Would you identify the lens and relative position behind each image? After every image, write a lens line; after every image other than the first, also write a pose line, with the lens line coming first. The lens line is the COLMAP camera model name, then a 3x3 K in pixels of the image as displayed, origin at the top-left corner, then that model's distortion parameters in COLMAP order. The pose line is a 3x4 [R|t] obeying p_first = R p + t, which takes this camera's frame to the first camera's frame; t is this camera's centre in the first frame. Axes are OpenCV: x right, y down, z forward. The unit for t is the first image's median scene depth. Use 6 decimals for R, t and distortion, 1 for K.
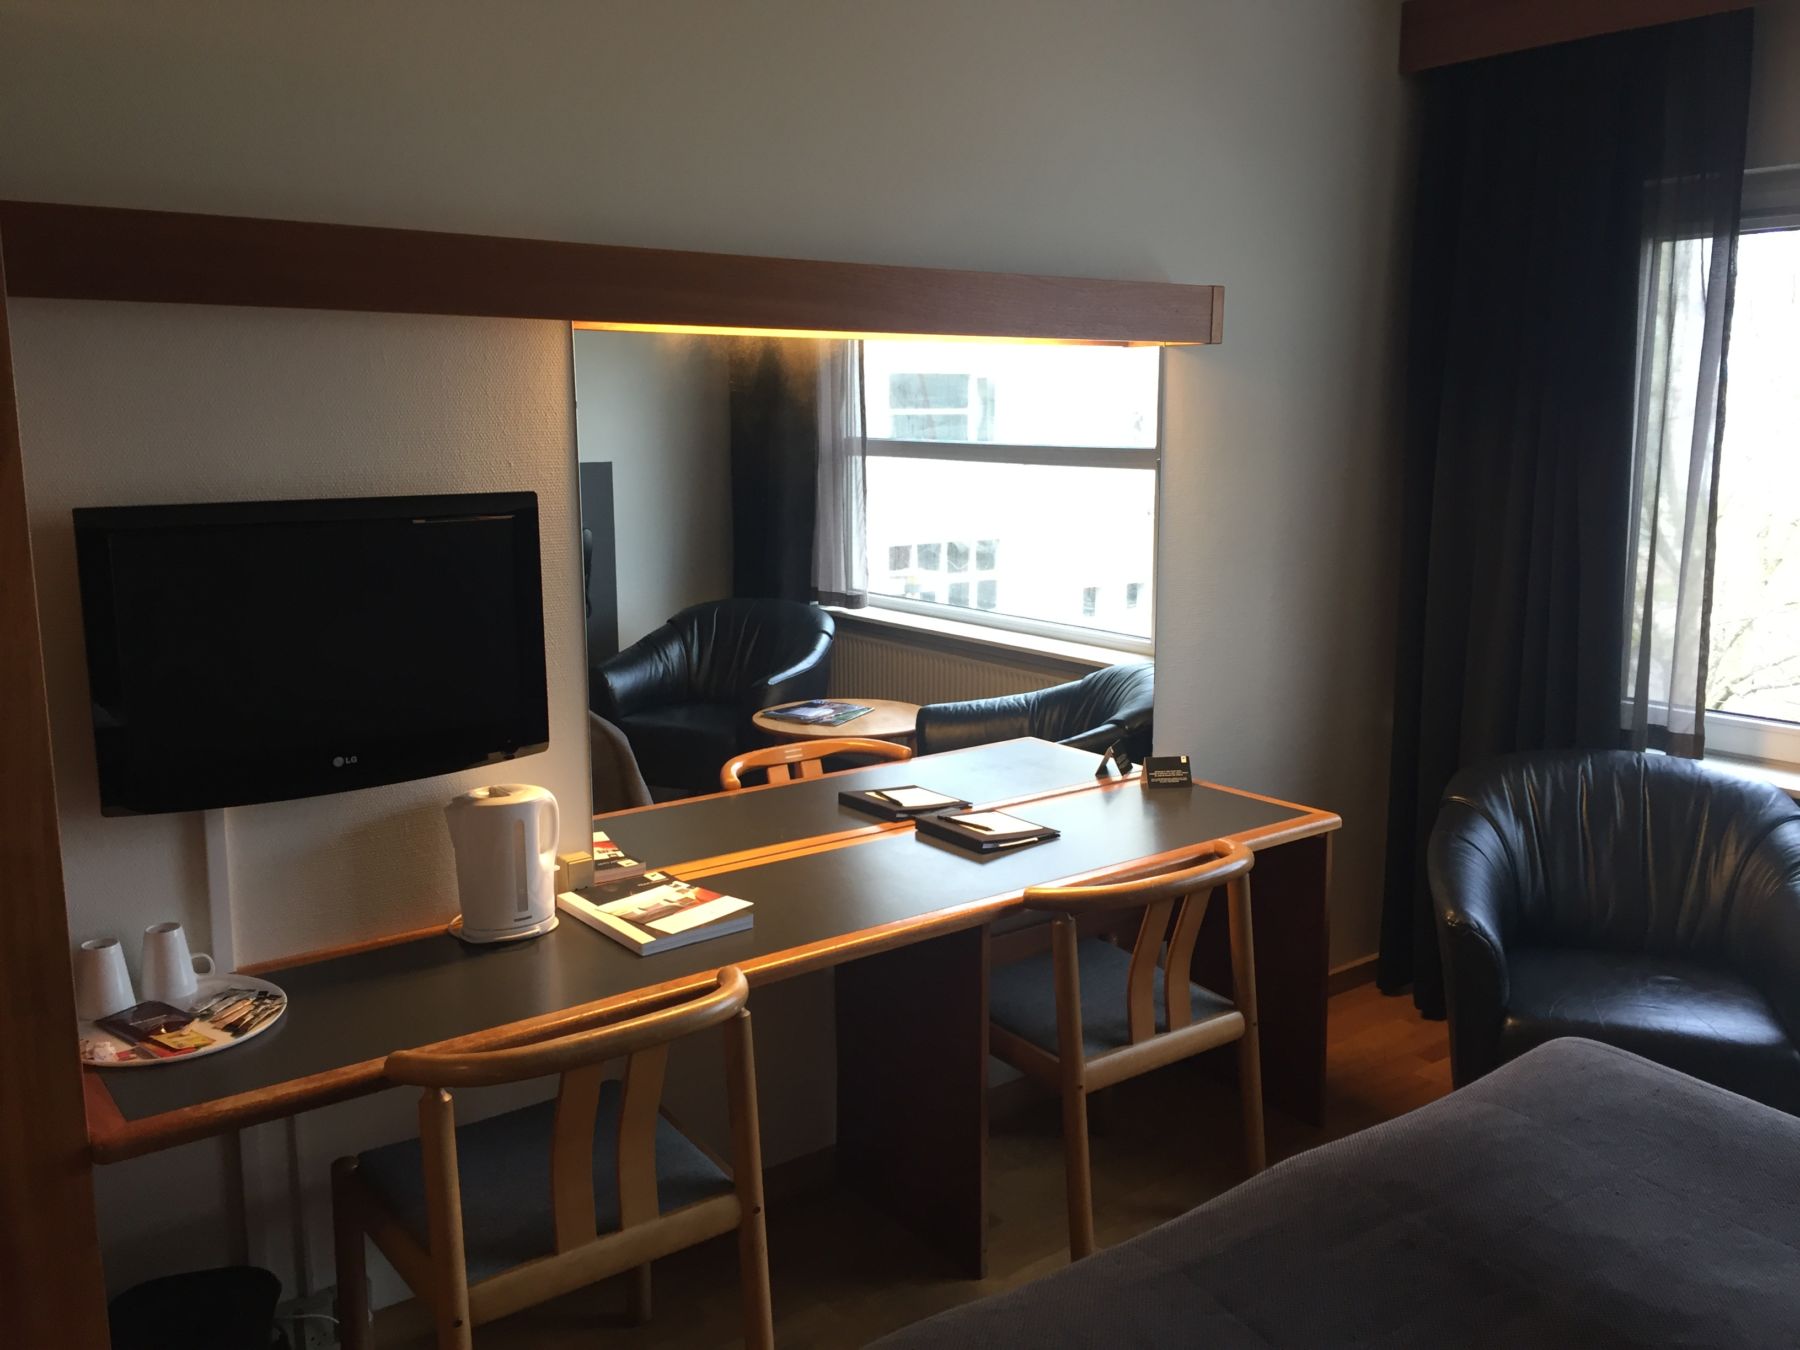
lens RADIAL K [[1539.9, 0, 900.0], [0, 1539.9, 675.0], [0, 0, 1]] dist [0.085493, -0.114968]
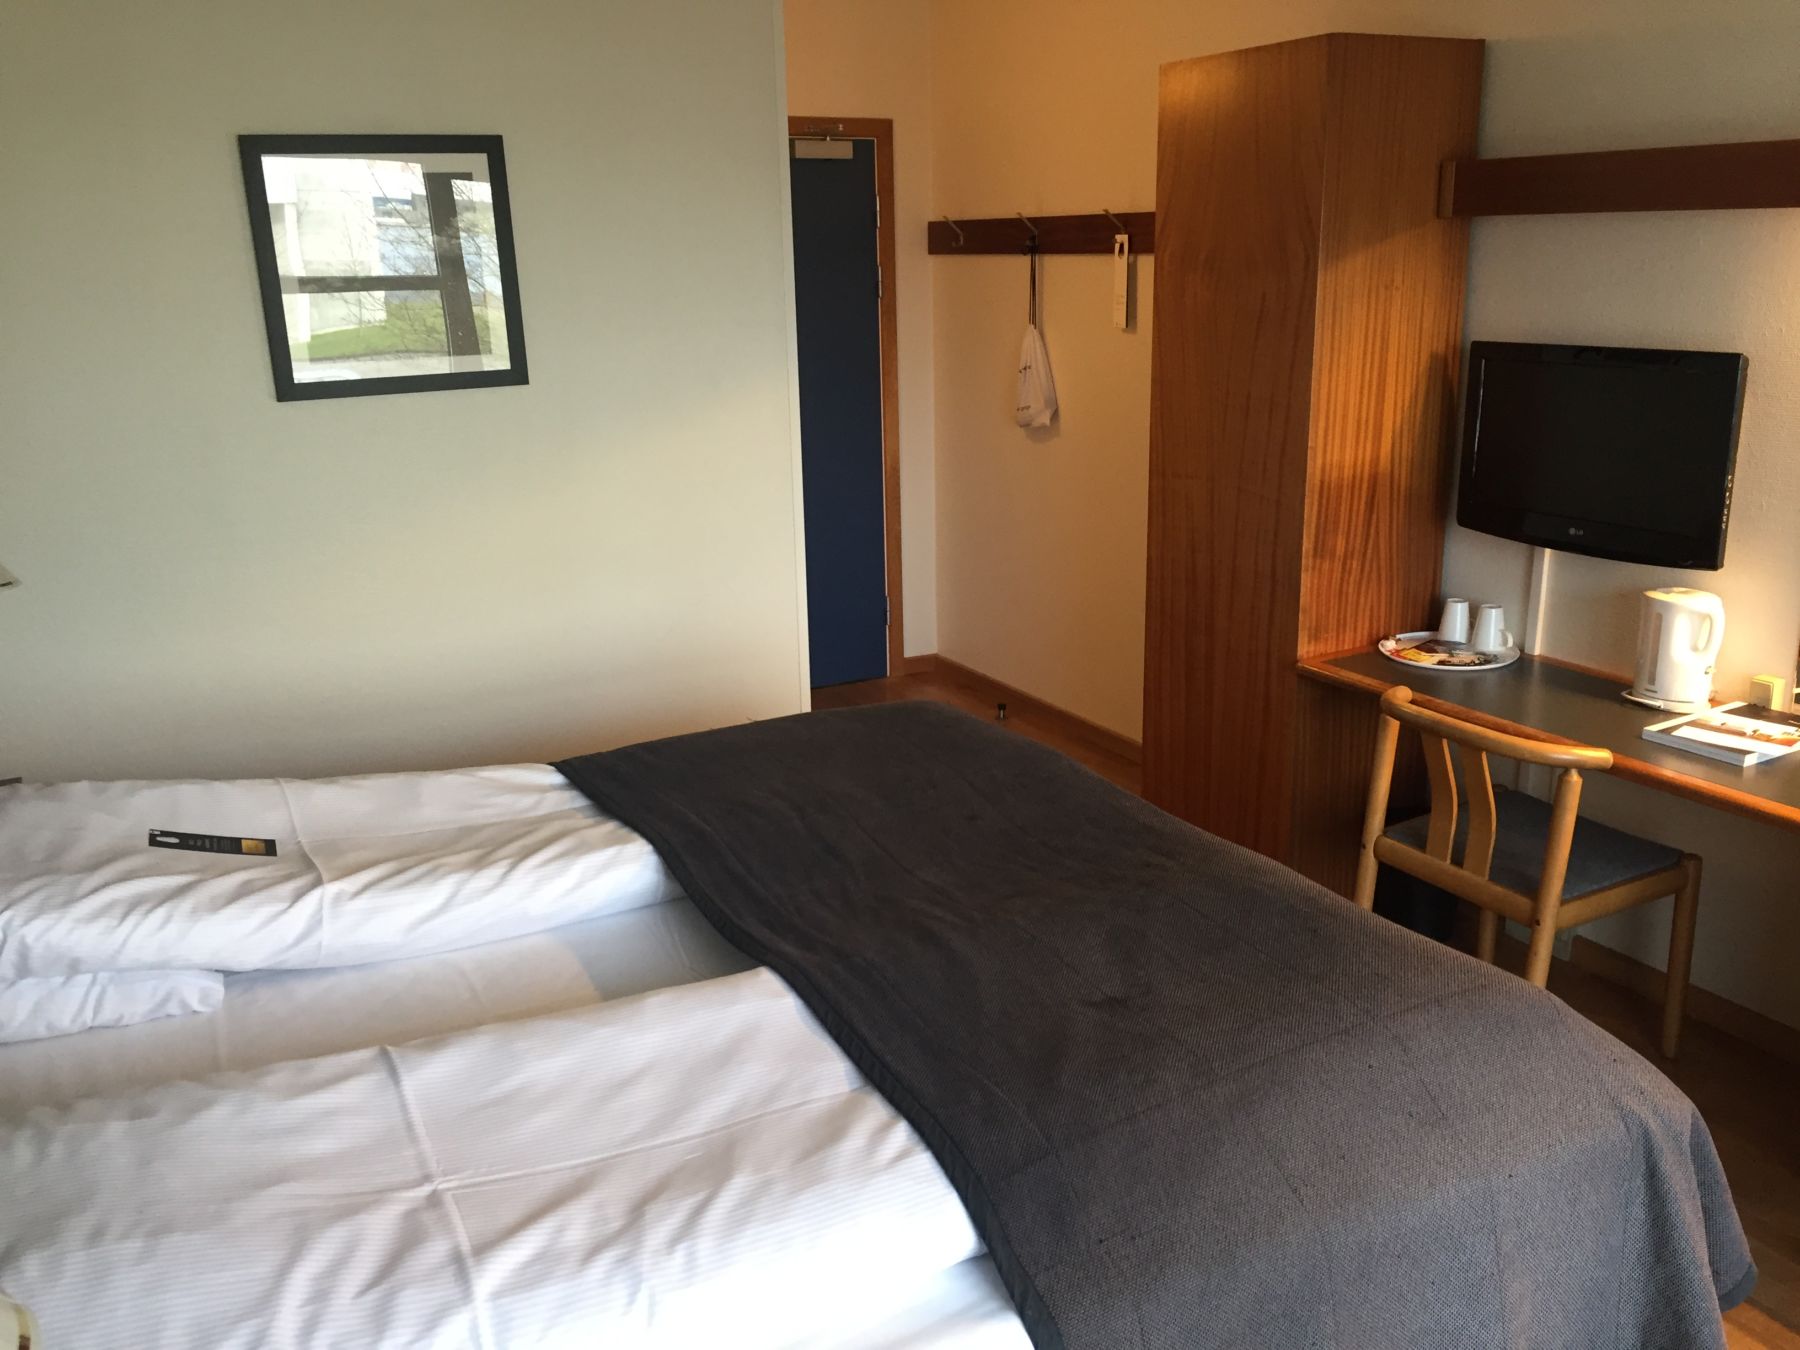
lens RADIAL K [[1539.9, 0, 900.0], [0, 1539.9, 675.0], [0, 0, 1]] dist [0.085493, -0.114968]
pose [[-0.152905, 0.271316, -0.950267, 1.141491], [-0.153811, 0.943323, 0.294083, -0.147389], [0.976198, 0.191128, -0.102507, 0.561849]]
